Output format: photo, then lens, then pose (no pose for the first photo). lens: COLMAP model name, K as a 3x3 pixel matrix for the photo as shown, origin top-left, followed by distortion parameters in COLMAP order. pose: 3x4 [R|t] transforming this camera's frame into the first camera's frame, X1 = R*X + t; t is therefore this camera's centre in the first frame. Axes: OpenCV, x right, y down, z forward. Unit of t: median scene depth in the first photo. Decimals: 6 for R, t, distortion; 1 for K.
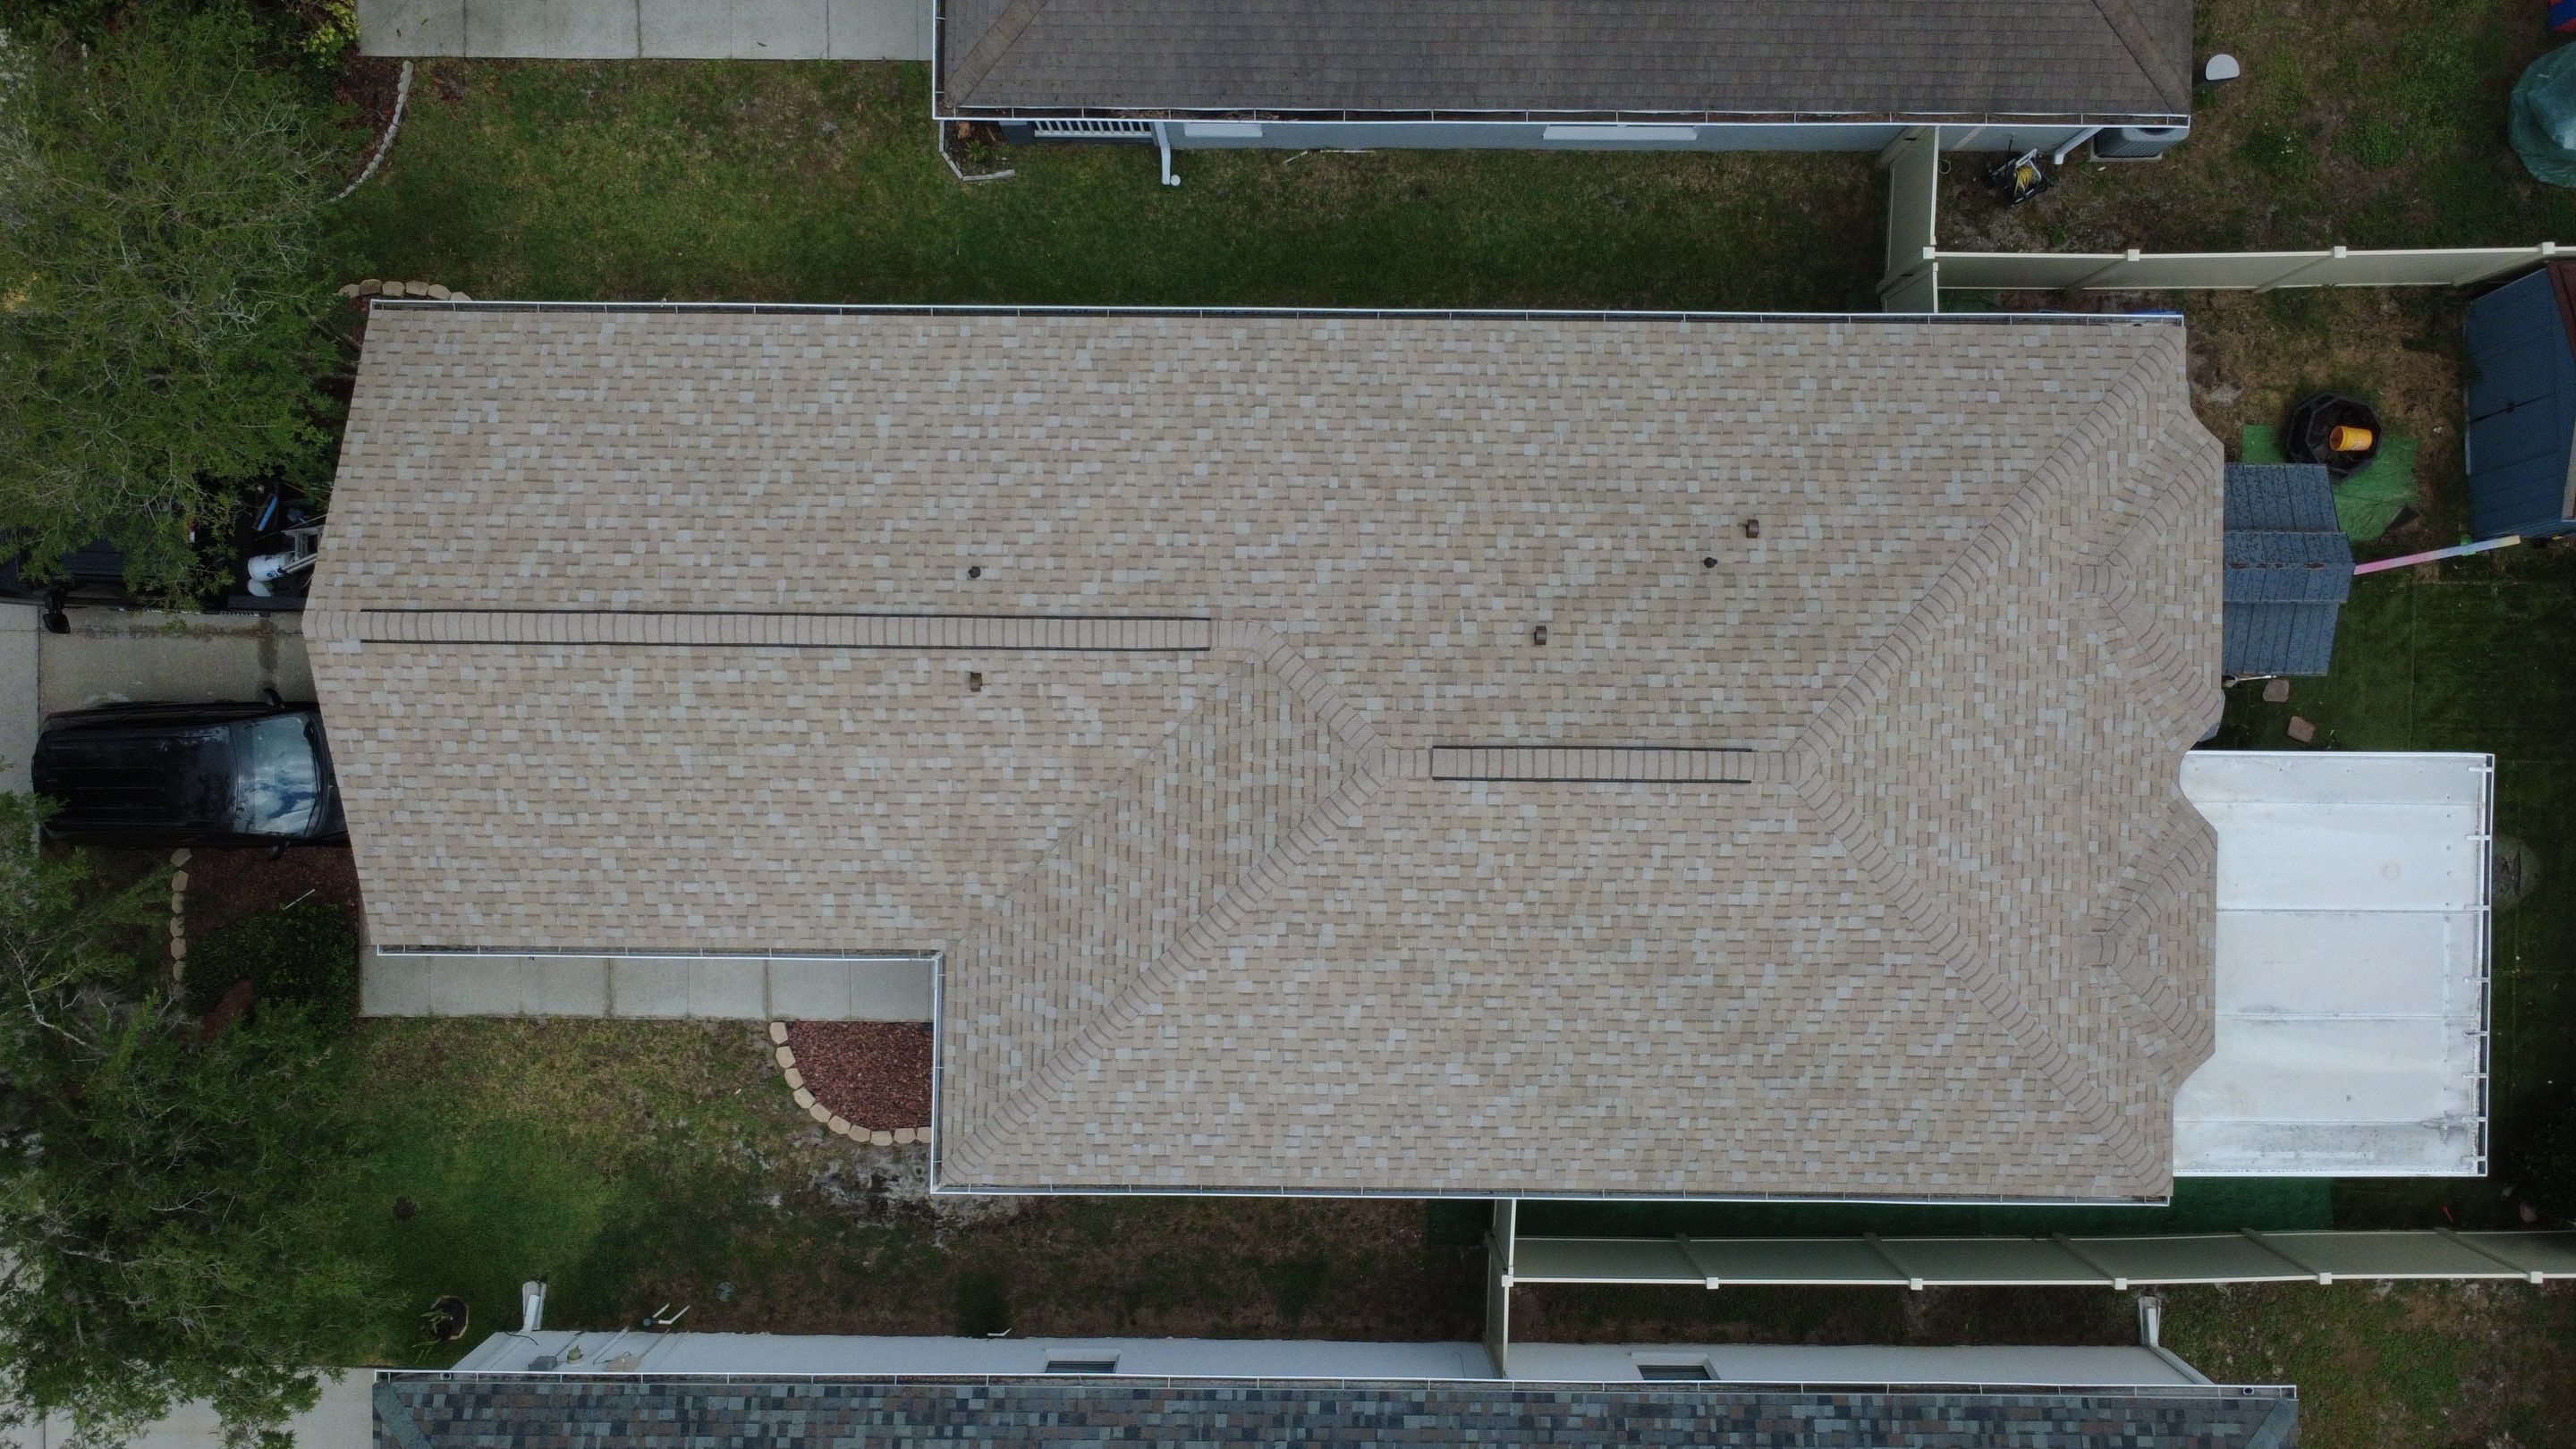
lens RADIAL K [[1877.7, 0, 1284.4], [0, 1877.7, 722.4], [0, 0, 1]] dist [0.002952, -0.002266]
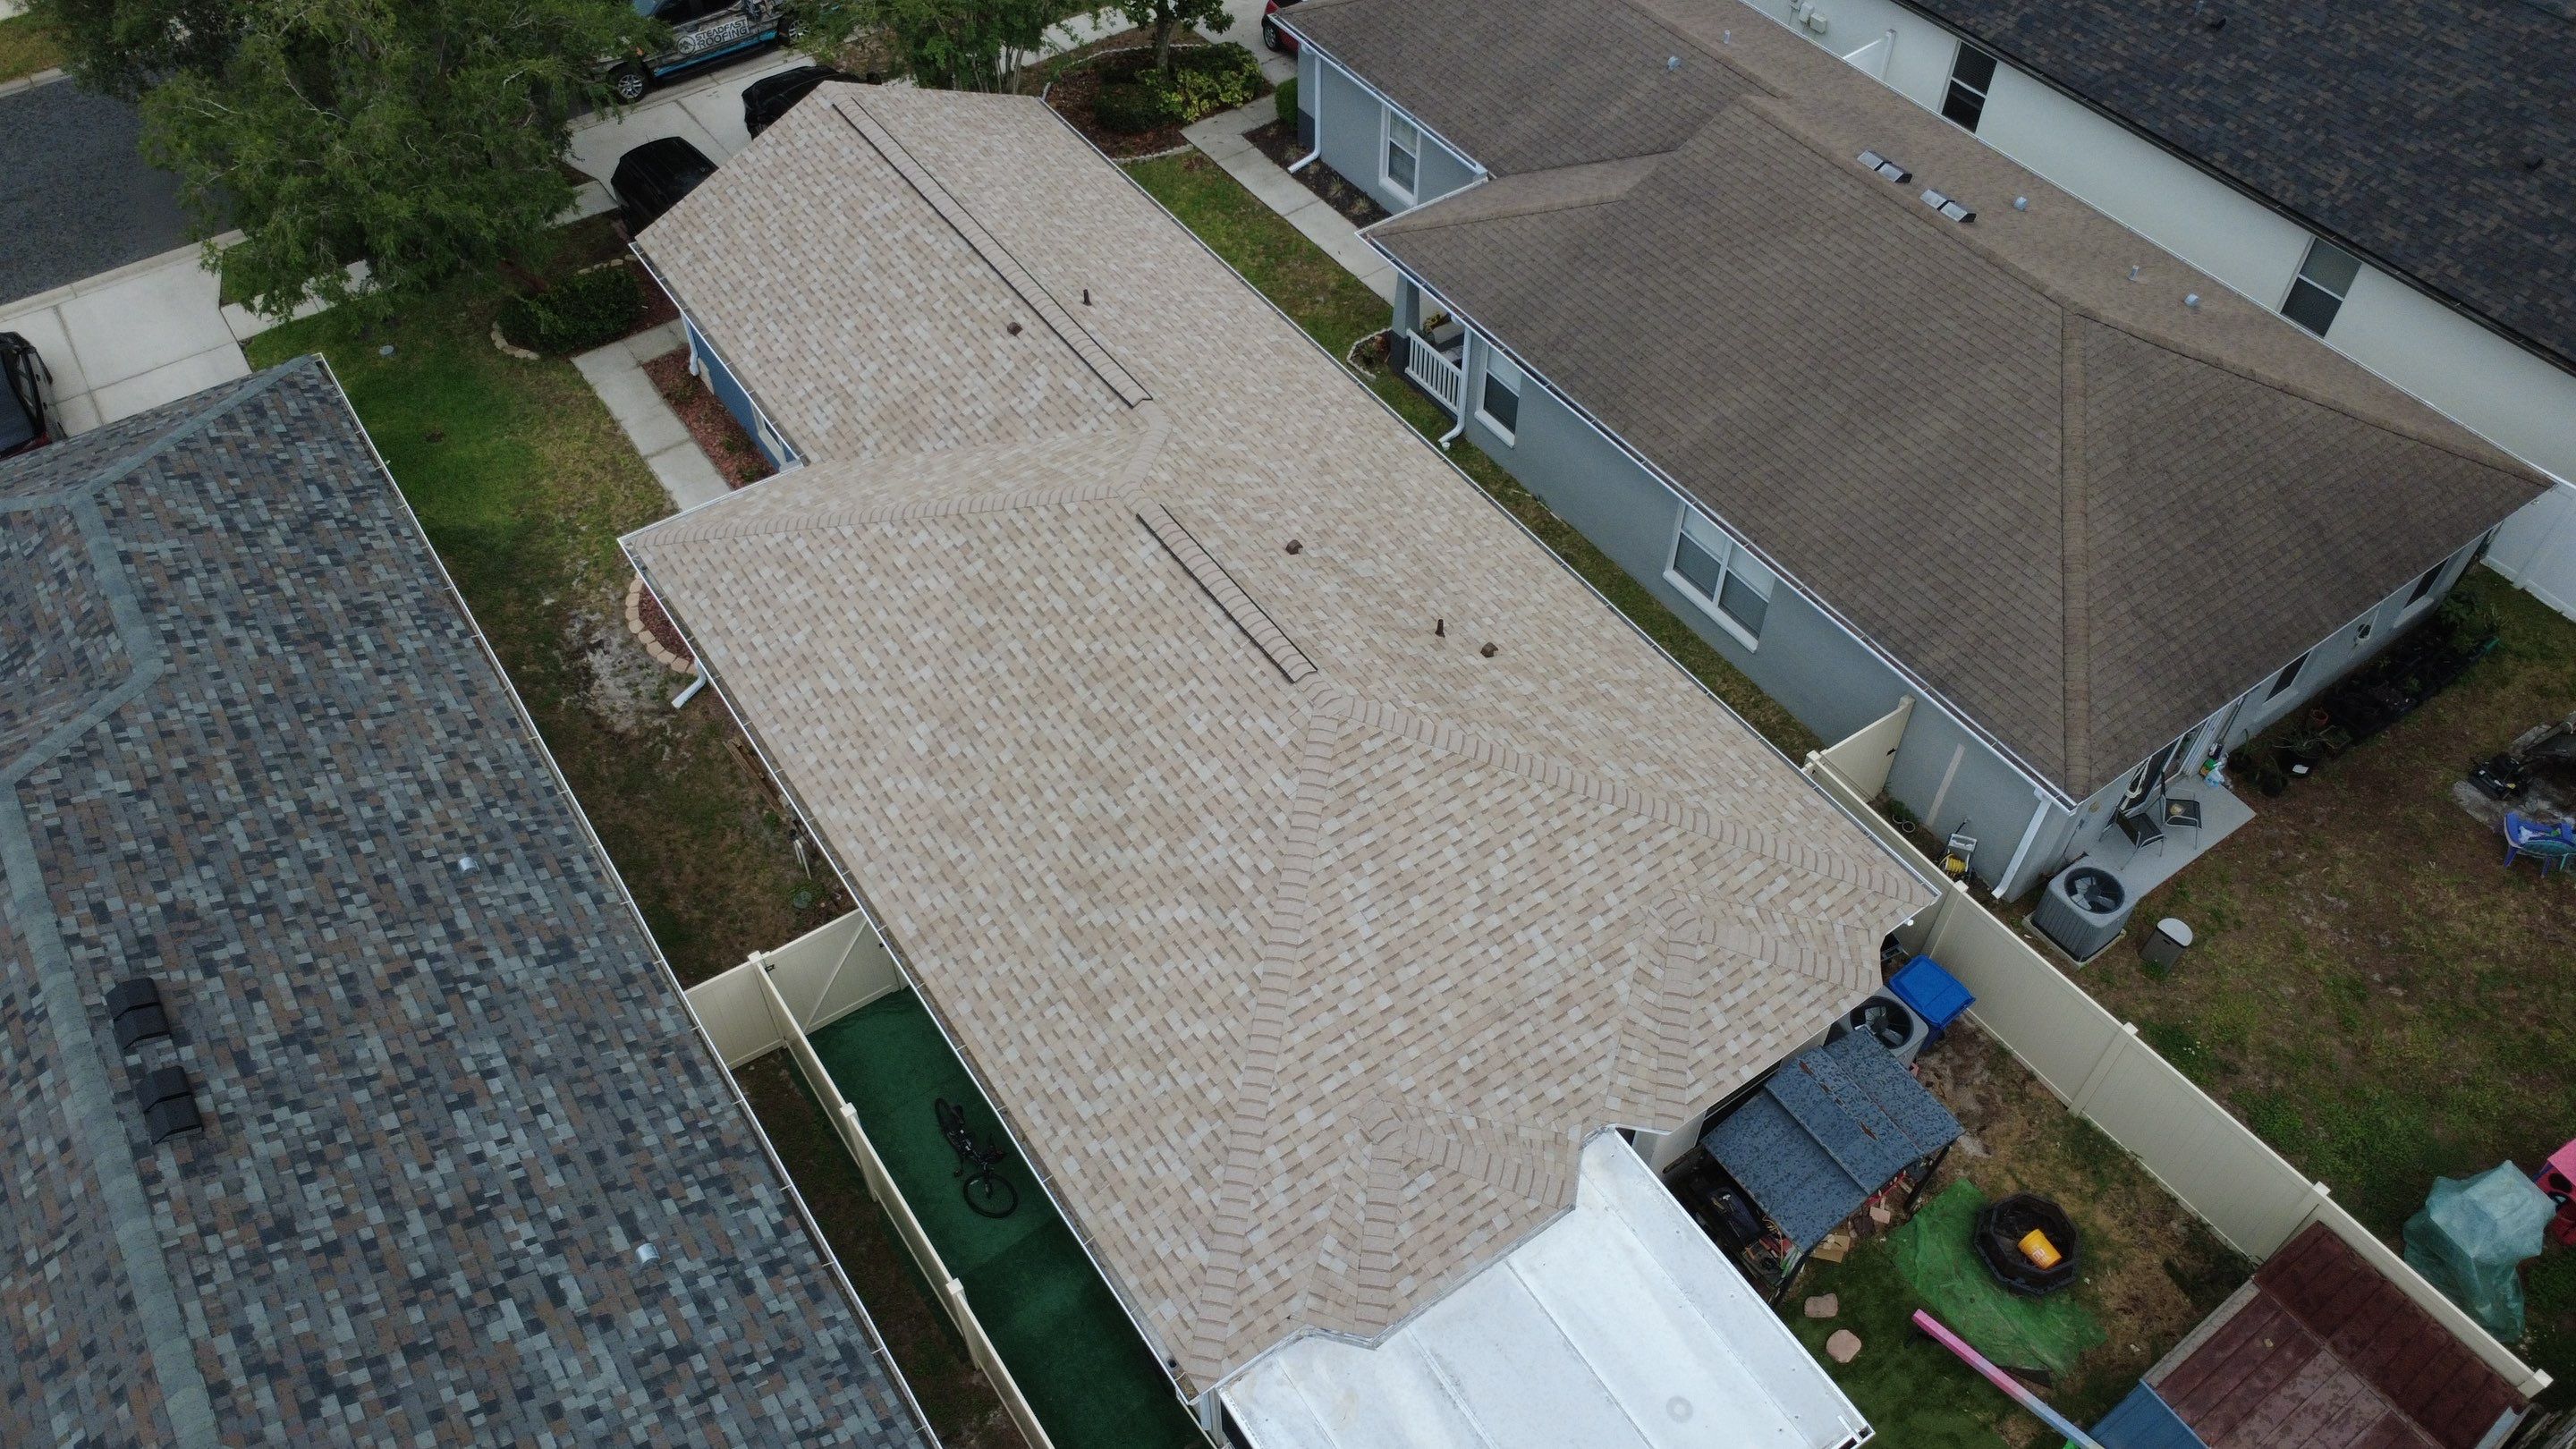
lens RADIAL K [[1877.7, 0, 1283.4], [0, 1877.7, 720.4], [0, 0, 1]] dist [0.002952, -0.002266]
pose [[0.574868, 0.616035, -0.538542, 0.757421], [-0.818155, 0.422952, -0.389530, 0.418755], [-0.012187, 0.664539, 0.747154, 0.197684]]
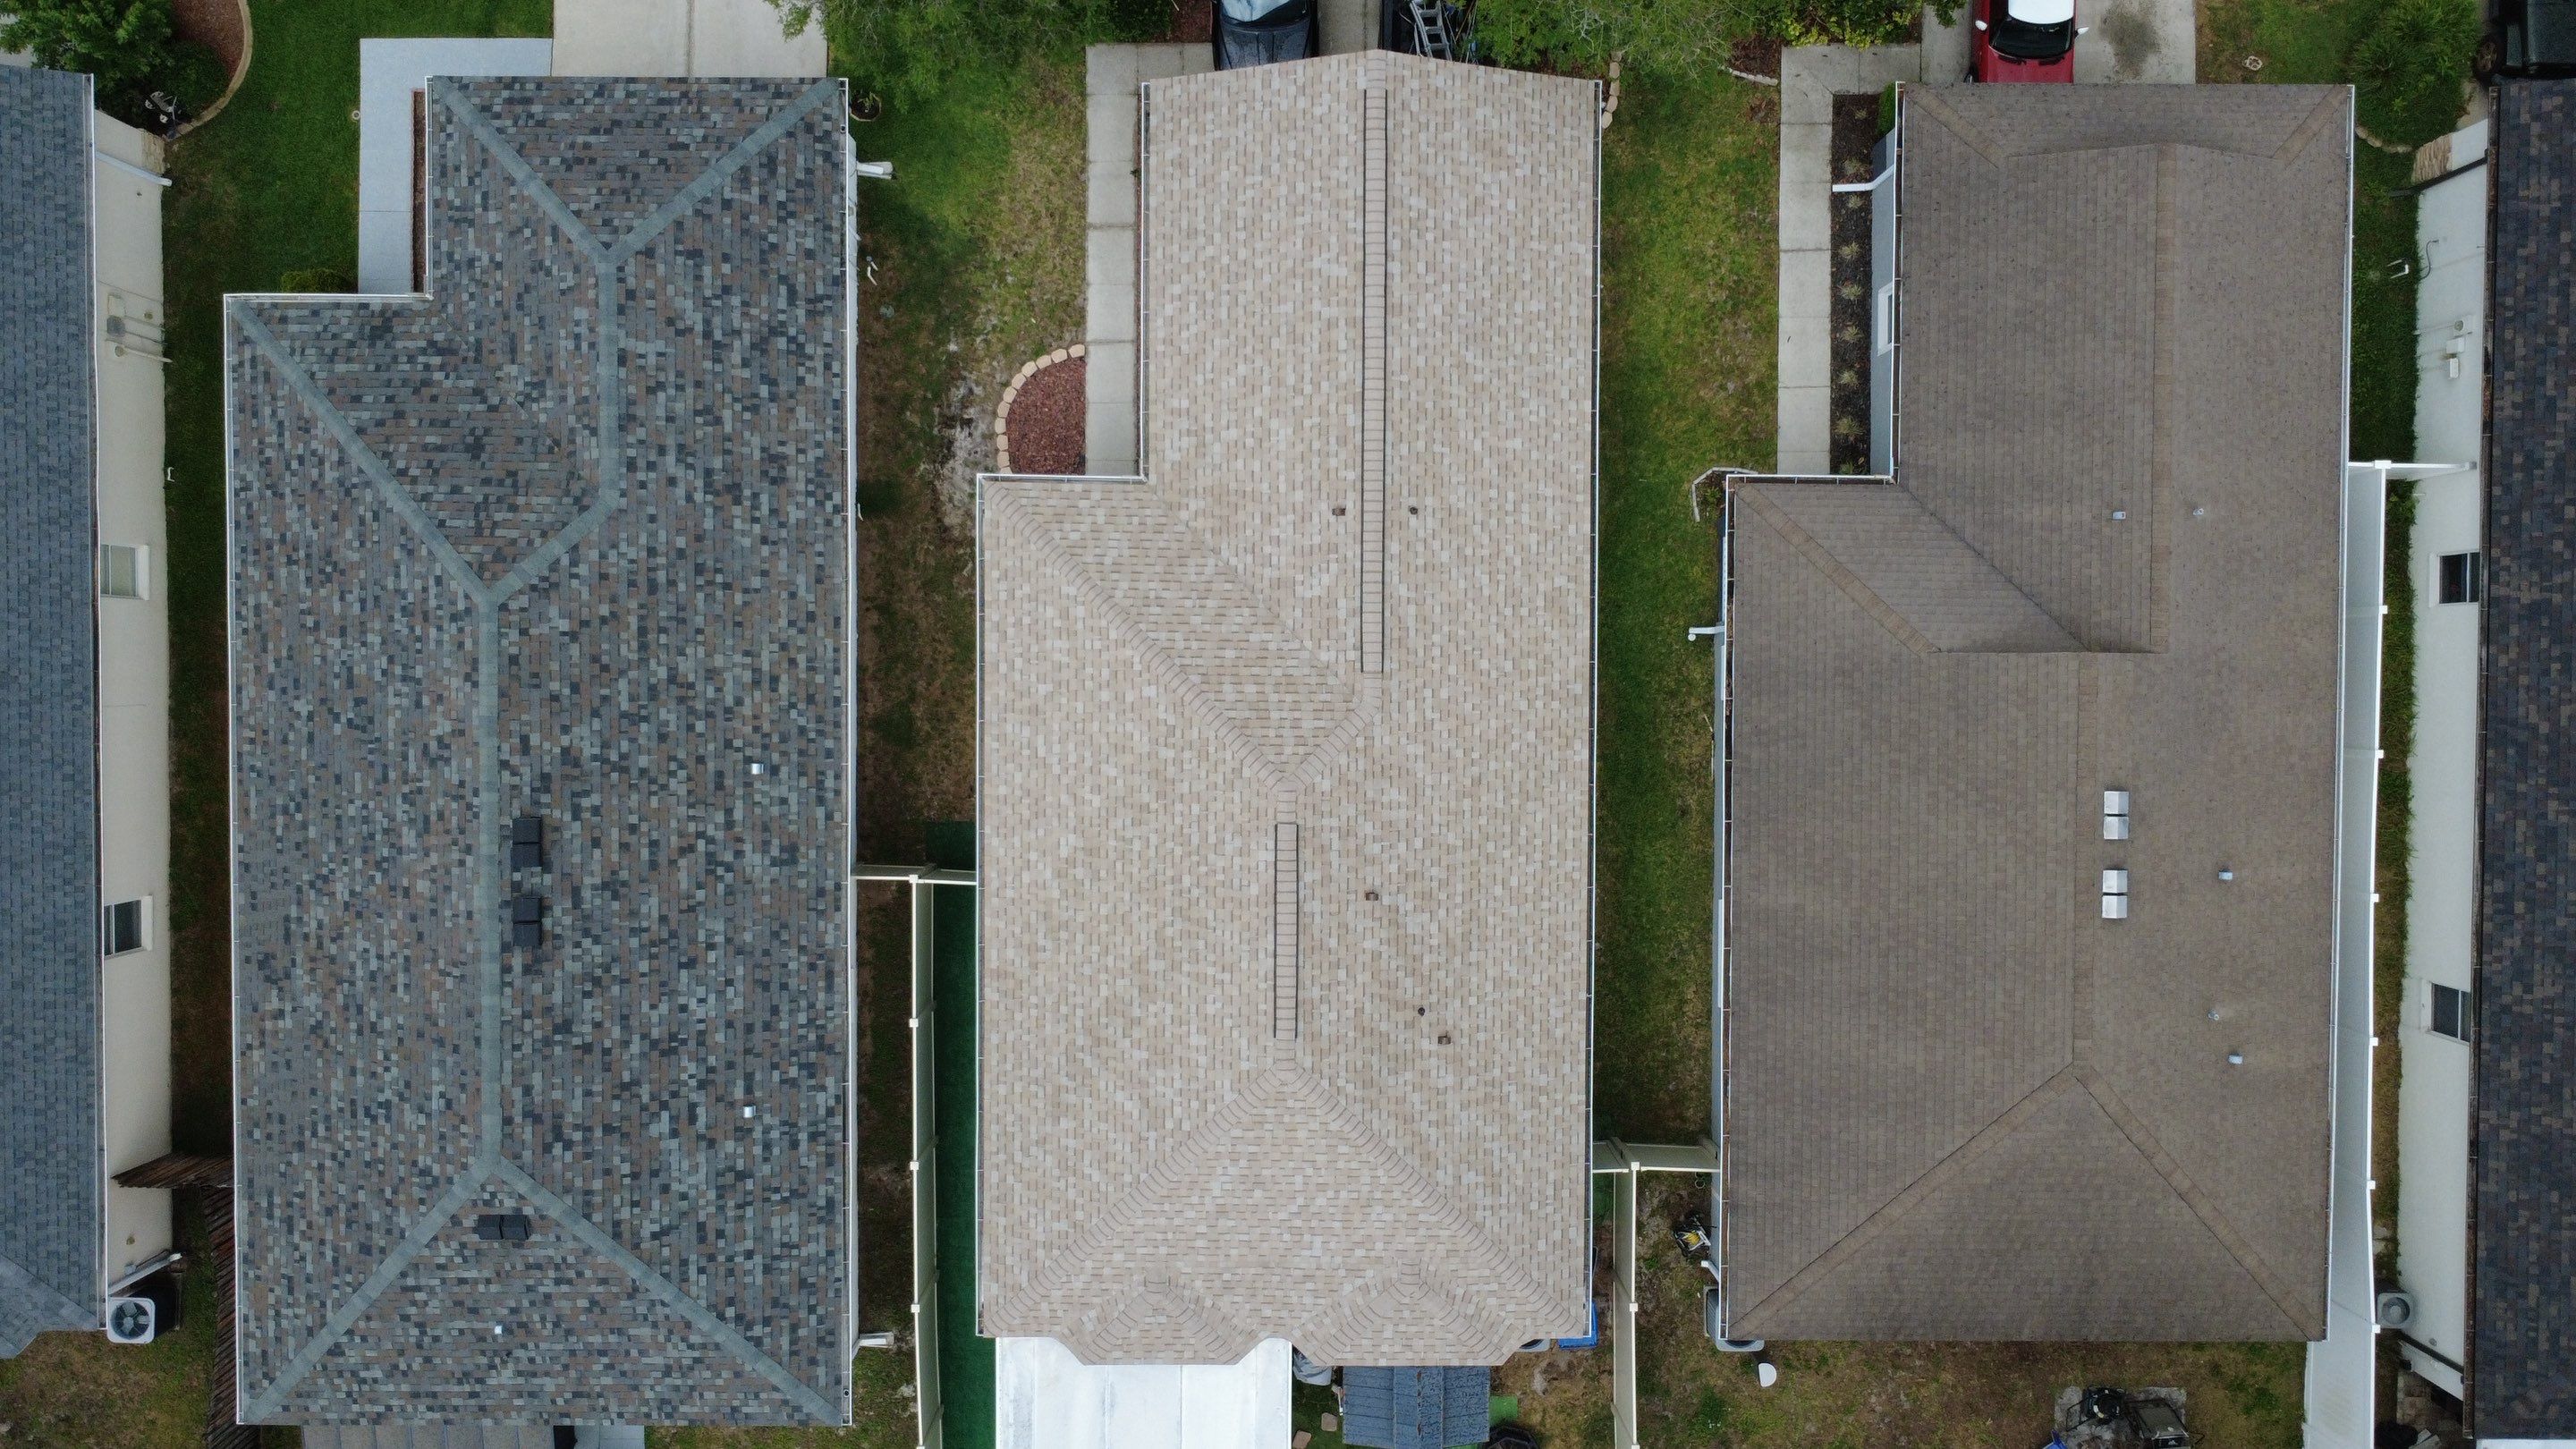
lens RADIAL K [[1877.7, 0, 1282.5], [0, 1877.7, 722.7], [0, 0, 1]] dist [0.002952, -0.002266]
pose [[0.004356, 0.999618, 0.027282, -0.037914], [-0.999751, 0.004951, -0.021765, 0.051702], [-0.021892, -0.027180, 0.999391, -0.436996]]
